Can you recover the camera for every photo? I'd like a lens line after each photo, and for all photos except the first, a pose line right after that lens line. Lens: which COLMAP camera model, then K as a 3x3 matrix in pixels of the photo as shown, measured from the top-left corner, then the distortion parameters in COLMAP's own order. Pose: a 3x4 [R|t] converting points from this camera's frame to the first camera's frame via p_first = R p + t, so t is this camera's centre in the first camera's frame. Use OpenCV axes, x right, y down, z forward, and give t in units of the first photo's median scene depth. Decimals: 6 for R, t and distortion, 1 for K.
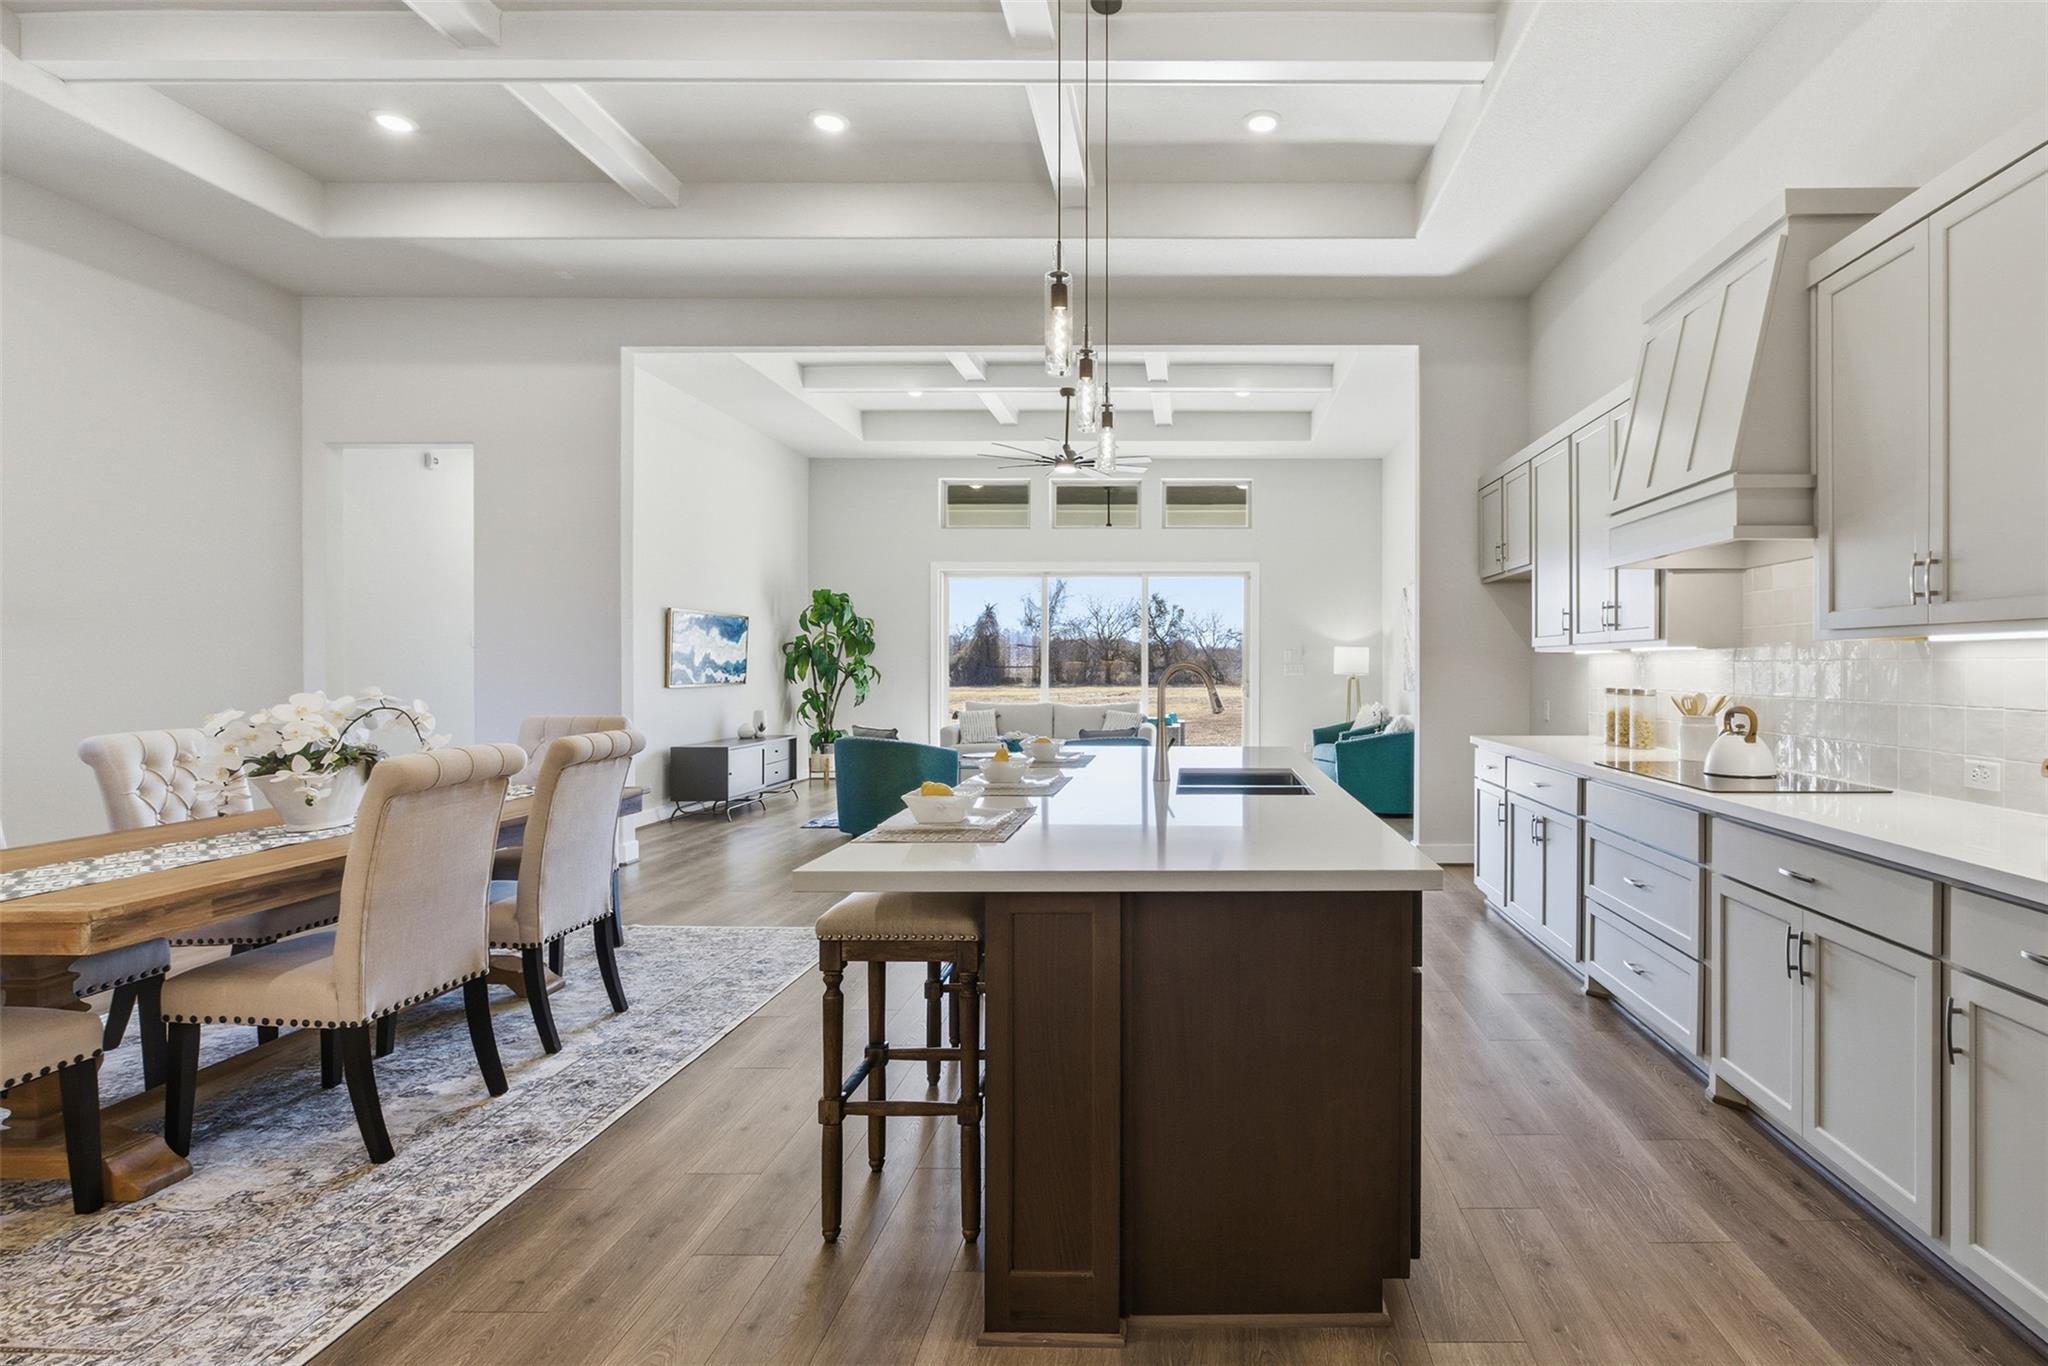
lens RADIAL K [[976.4, 0, 1197.5], [0, 976.4, 667.5], [0, 0, 1]] dist [-0.010789, 0.002082]
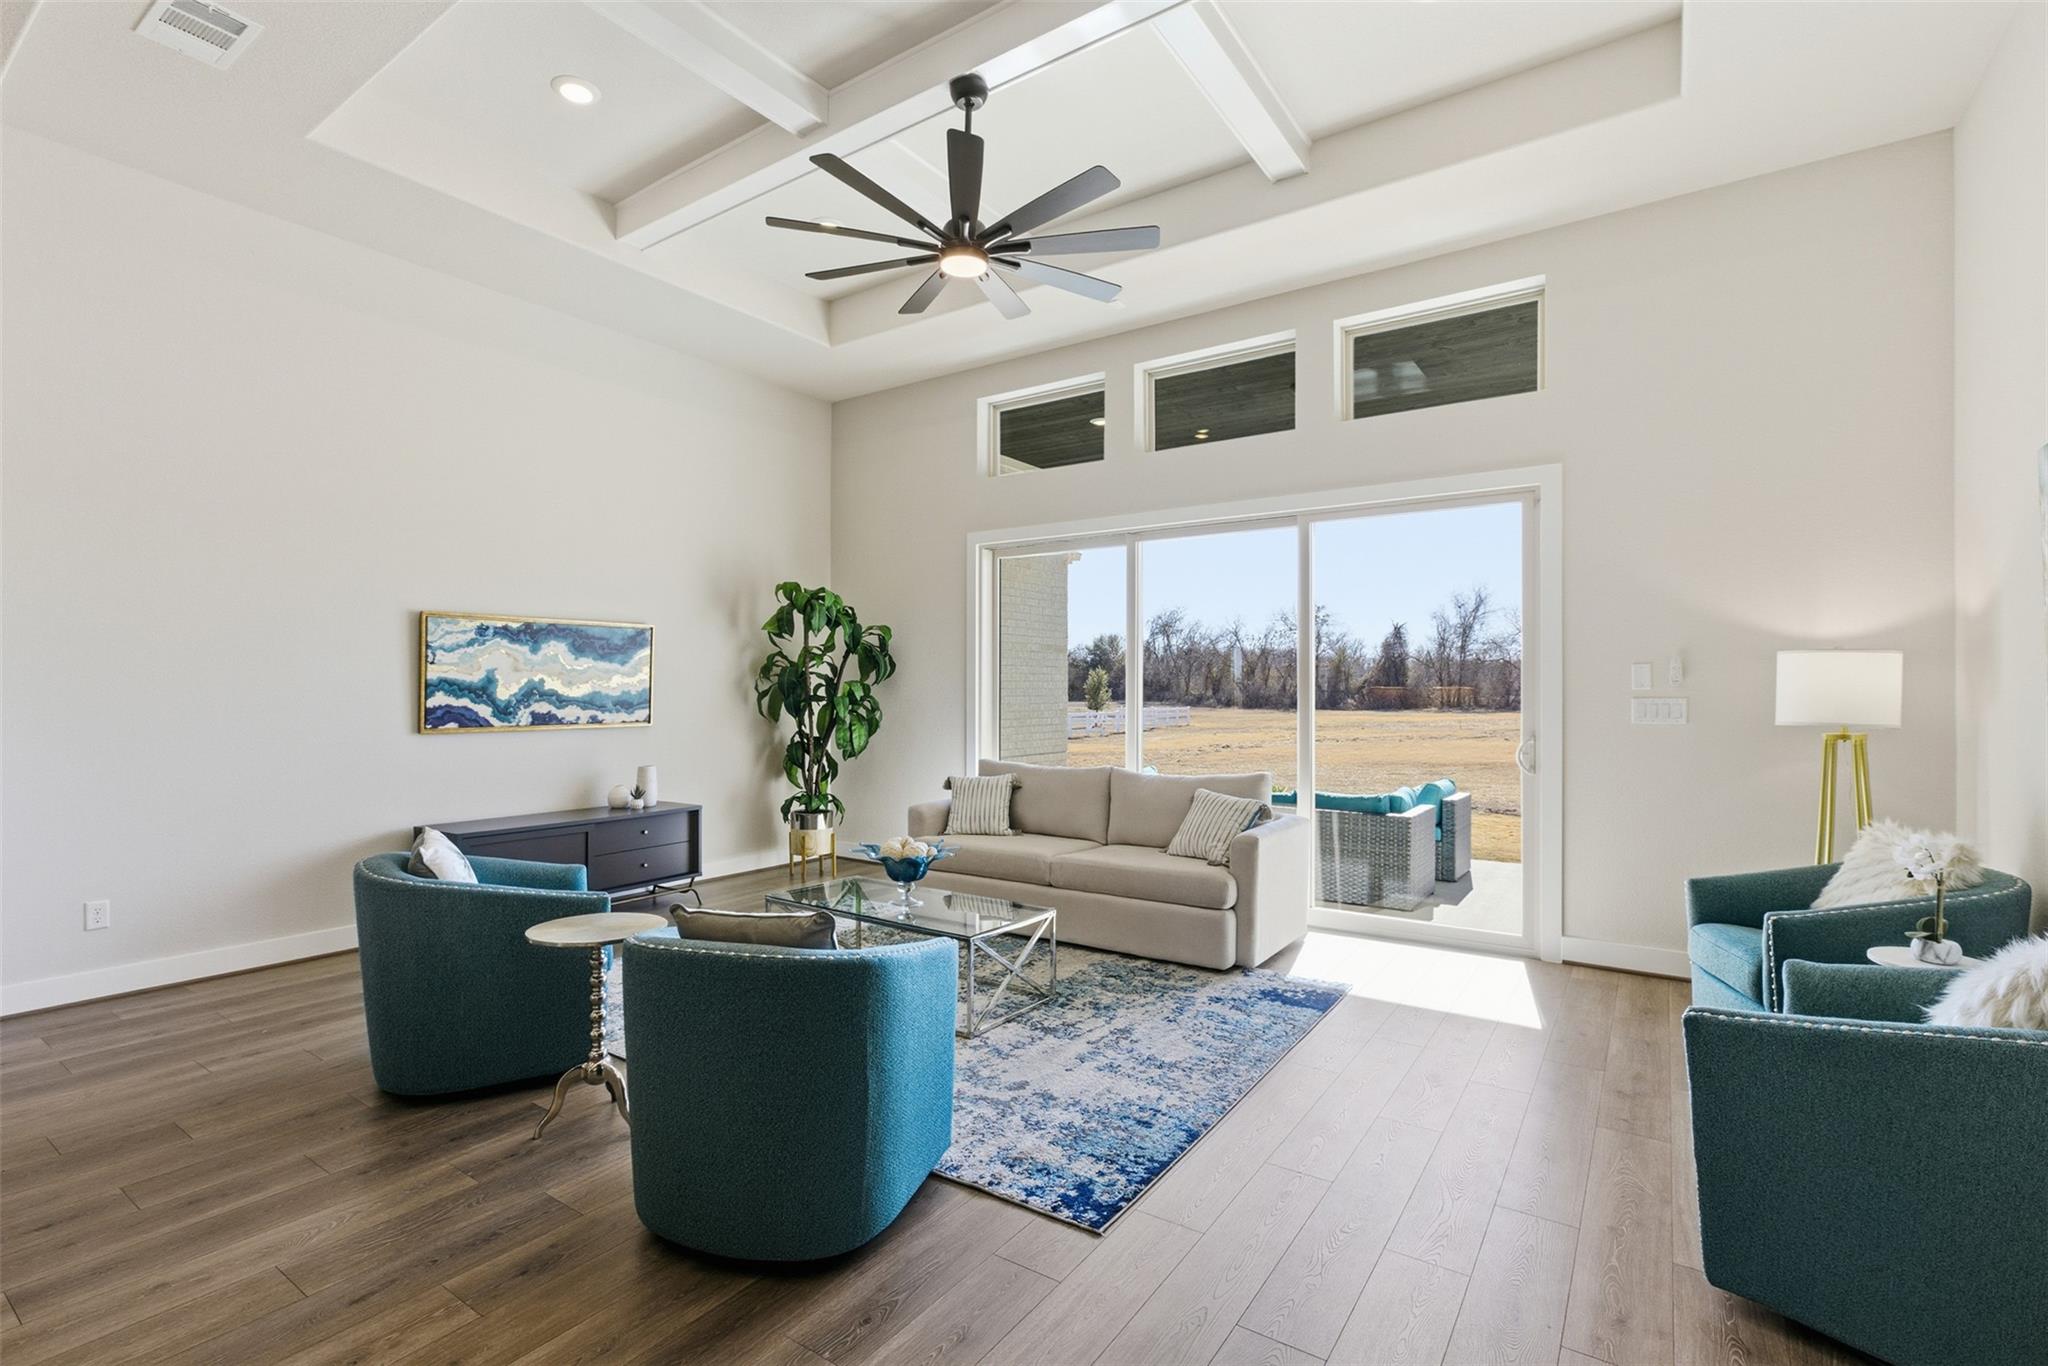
lens RADIAL K [[932.9, 0, 1023.5], [0, 932.9, 686.8], [0, 0, 1]] dist [-0.012332, 0.001336]
pose [[0.819385, -0.000633, -0.573244, 0.147699], [-0.001127, 0.999996, -0.002715, -0.009980], [0.573243, 0.002871, 0.819381, 0.757388]]
